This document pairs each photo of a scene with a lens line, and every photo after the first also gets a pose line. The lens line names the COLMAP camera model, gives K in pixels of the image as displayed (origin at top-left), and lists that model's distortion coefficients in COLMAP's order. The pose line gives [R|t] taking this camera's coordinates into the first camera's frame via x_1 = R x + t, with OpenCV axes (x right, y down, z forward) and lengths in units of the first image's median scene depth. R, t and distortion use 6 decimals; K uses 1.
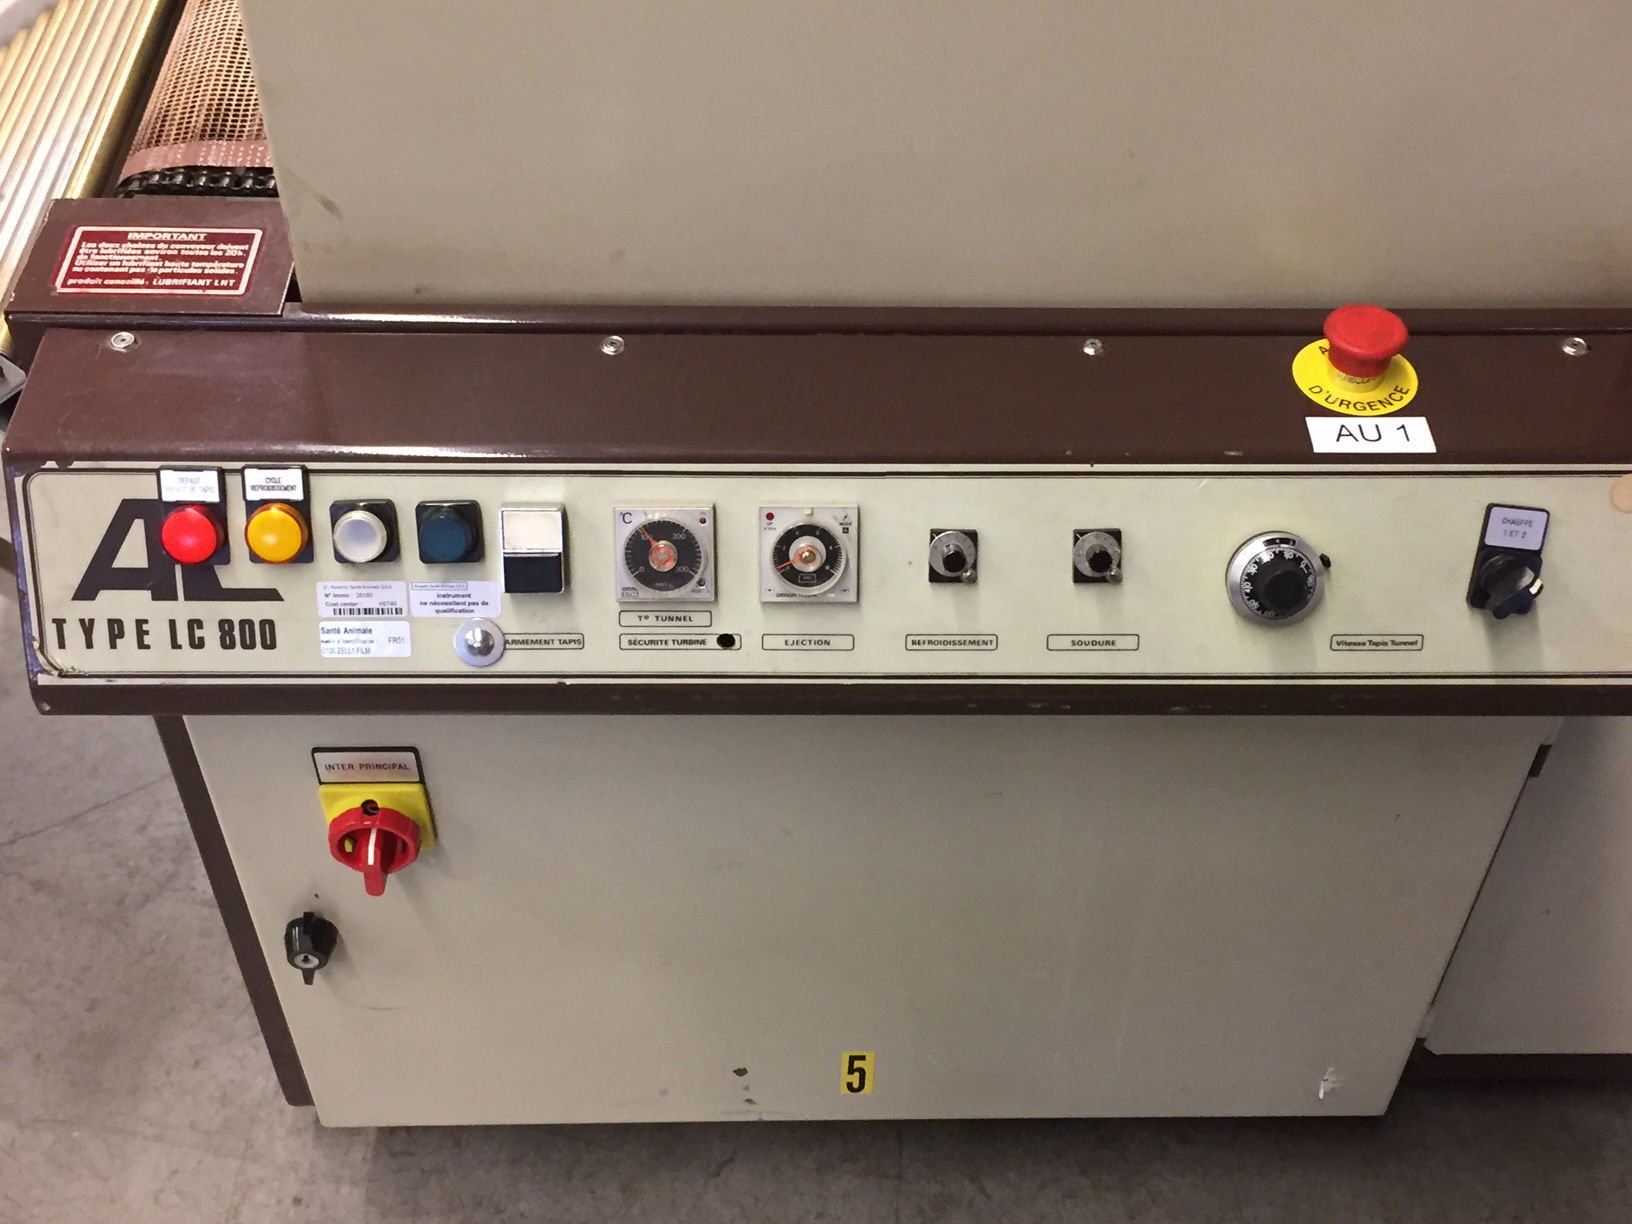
lens RADIAL K [[2033.8, 0, 813.1], [0, 2033.8, 617.2], [0, 0, 1]] dist [0.049215, 0.000000]
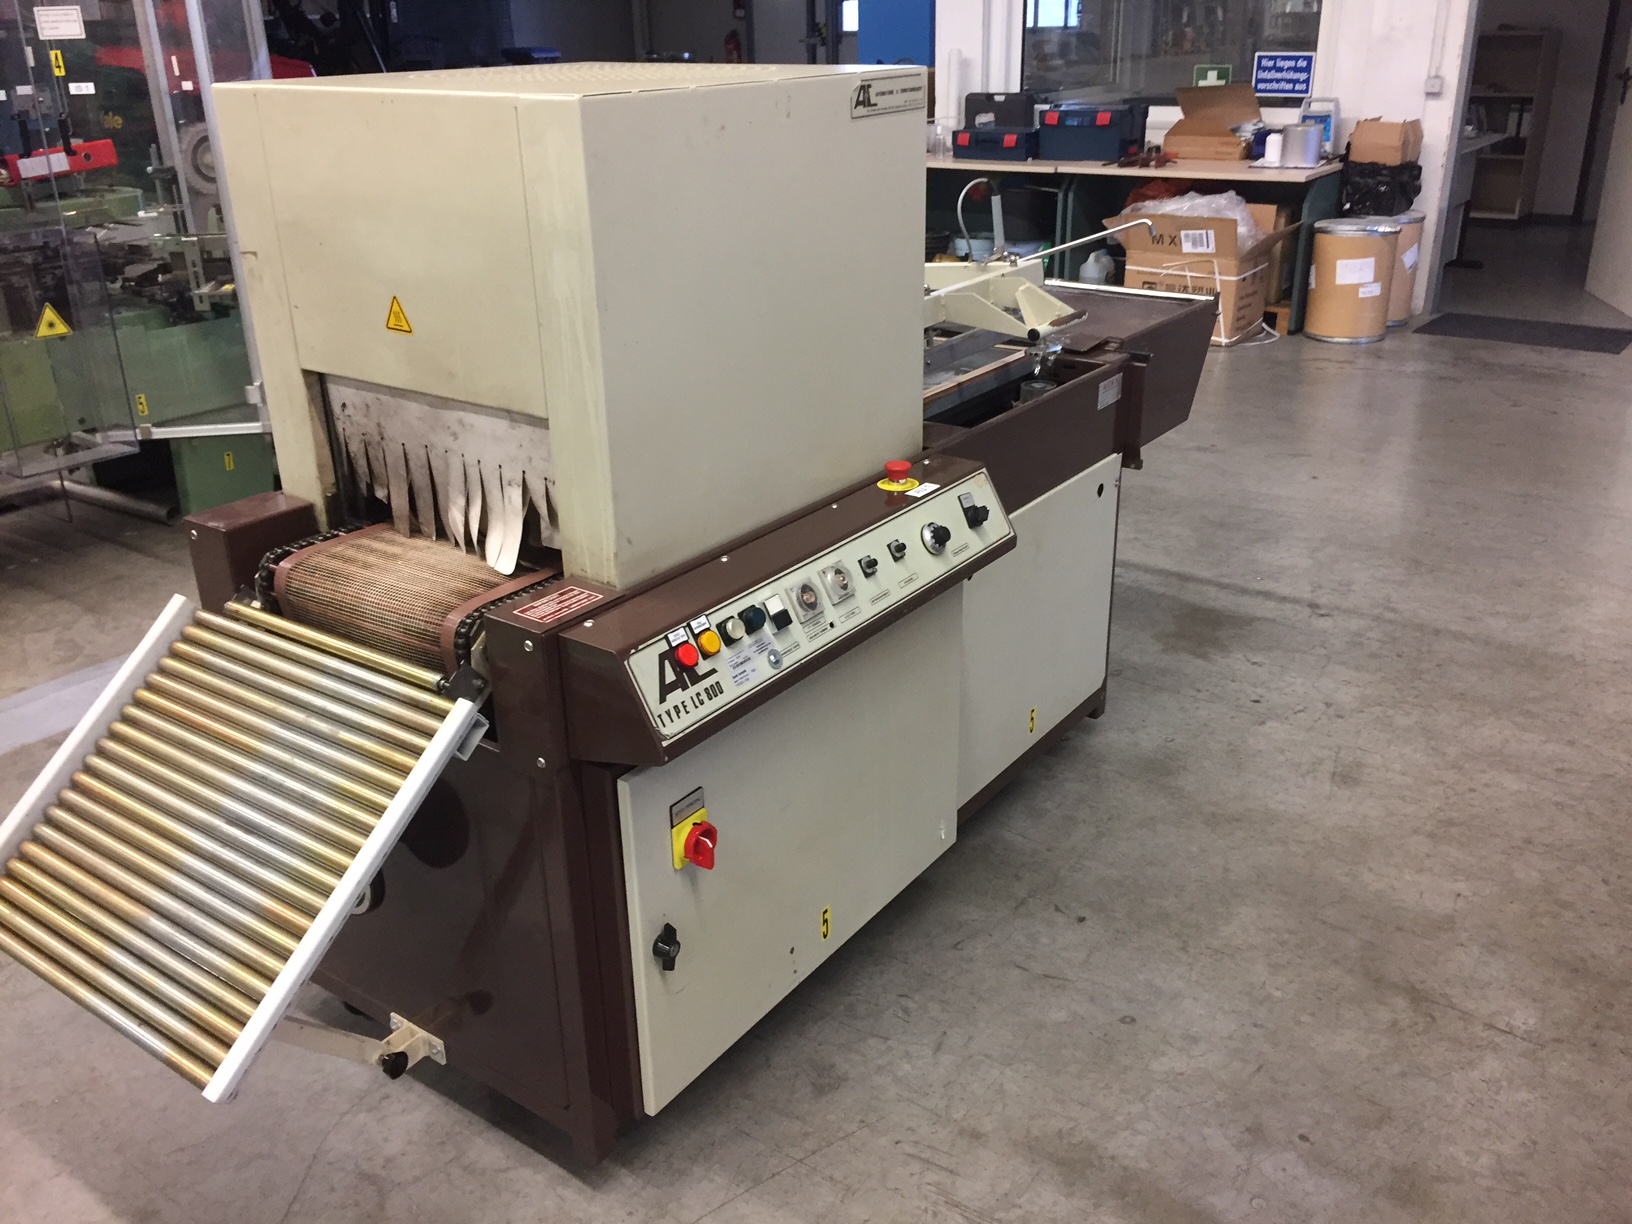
lens RADIAL K [[1404.5, 0, 816.2], [0, 1404.5, 609.0], [0, 0, 1]] dist [0.059561, -0.065147]
pose [[0.596483, -0.340962, 0.726603, -1.353906], [0.603072, 0.787767, -0.125410, 0.208964], [-0.529634, 0.512999, 0.675515, -0.216129]]
